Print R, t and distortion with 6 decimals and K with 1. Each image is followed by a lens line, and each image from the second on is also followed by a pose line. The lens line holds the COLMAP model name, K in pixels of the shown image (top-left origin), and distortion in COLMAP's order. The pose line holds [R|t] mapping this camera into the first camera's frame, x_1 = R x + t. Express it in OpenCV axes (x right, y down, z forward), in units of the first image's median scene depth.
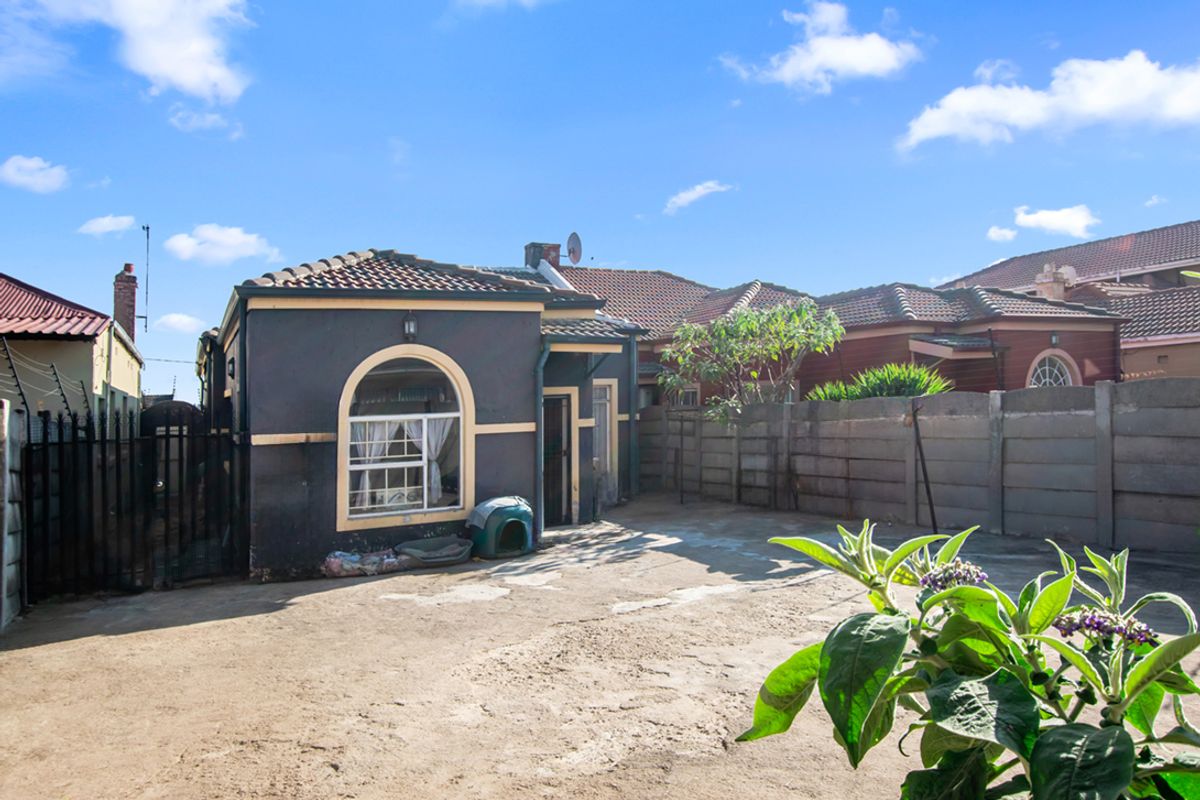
lens RADIAL K [[835.4, 0, 600.0], [0, 835.4, 400.0], [0, 0, 1]] dist [0.000826, 0.003361]
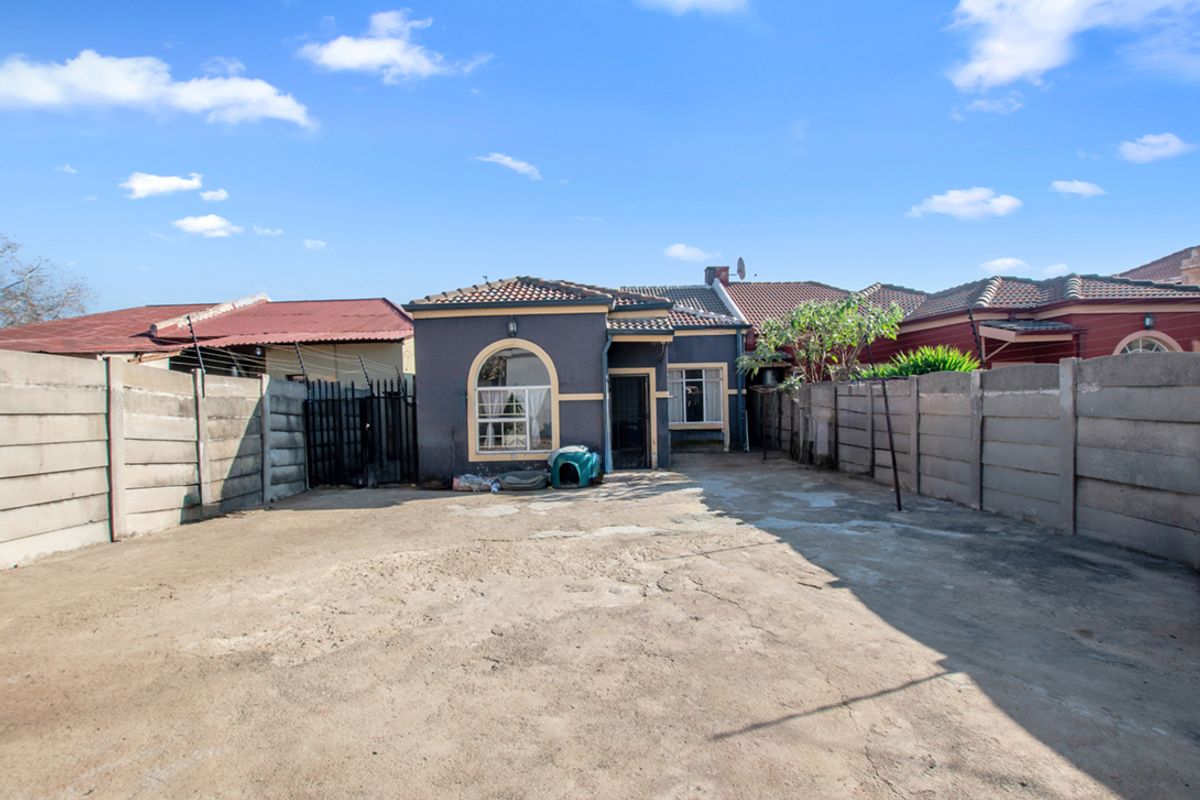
lens RADIAL K [[546.3, 0, 600.0], [0, 546.3, 400.0], [0, 0, 1]] dist [-0.027552, 0.000143]
pose [[0.899815, 0.022831, -0.435674, 0.334115], [-0.007498, 0.999292, 0.036880, 0.004958], [0.436208, -0.029918, 0.899349, 0.198251]]
